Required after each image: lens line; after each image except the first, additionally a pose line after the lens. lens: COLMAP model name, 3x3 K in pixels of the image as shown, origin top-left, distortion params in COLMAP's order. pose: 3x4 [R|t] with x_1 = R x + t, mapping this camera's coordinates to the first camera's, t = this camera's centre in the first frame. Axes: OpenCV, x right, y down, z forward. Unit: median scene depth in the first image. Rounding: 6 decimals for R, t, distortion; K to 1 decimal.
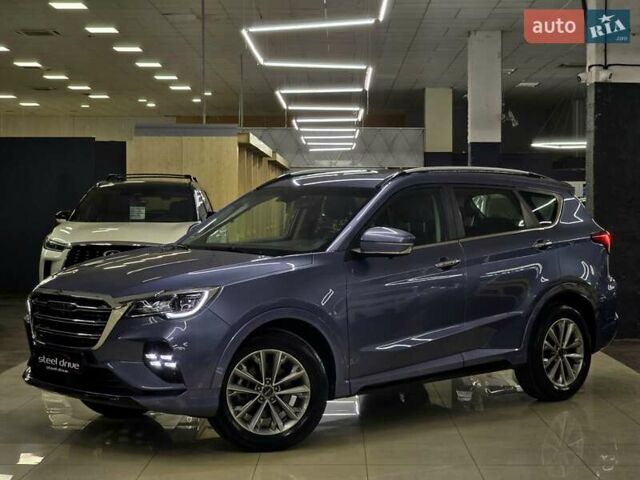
lens RADIAL K [[1458.9, 0, 320.0], [0, 1458.9, 240.0], [0, 0, 1]] dist [-0.187704, 3.620999]
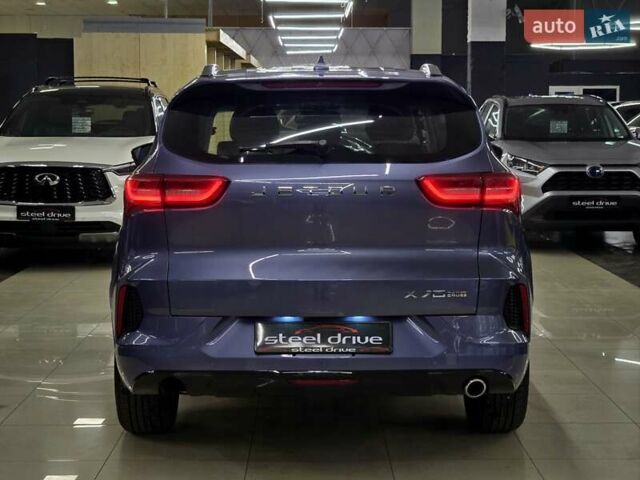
lens RADIAL K [[1409.4, 0, 337.6], [0, 1409.4, 239.5], [0, 0, 1]] dist [0.083155, -0.277778]
pose [[0.999483, -0.004202, 0.031863, -0.005958], [0.002037, 0.997704, 0.067692, -0.006231], [-0.032074, -0.067592, 0.997197, 0.159147]]
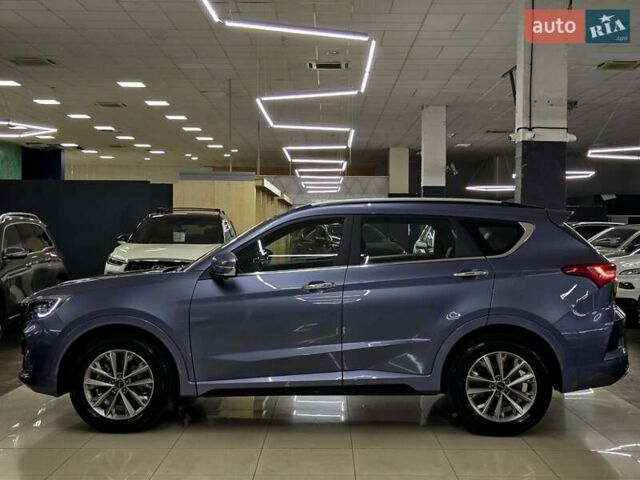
lens RADIAL K [[993.6, 0, 329.2], [0, 993.6, 238.8], [0, 0, 1]] dist [0.334171, -1.552145]
pose [[0.999881, 0.004444, 0.014758, -0.000214], [-0.004227, 0.999883, -0.014707, -0.003000], [-0.014821, 0.014643, 0.999783, 0.056880]]
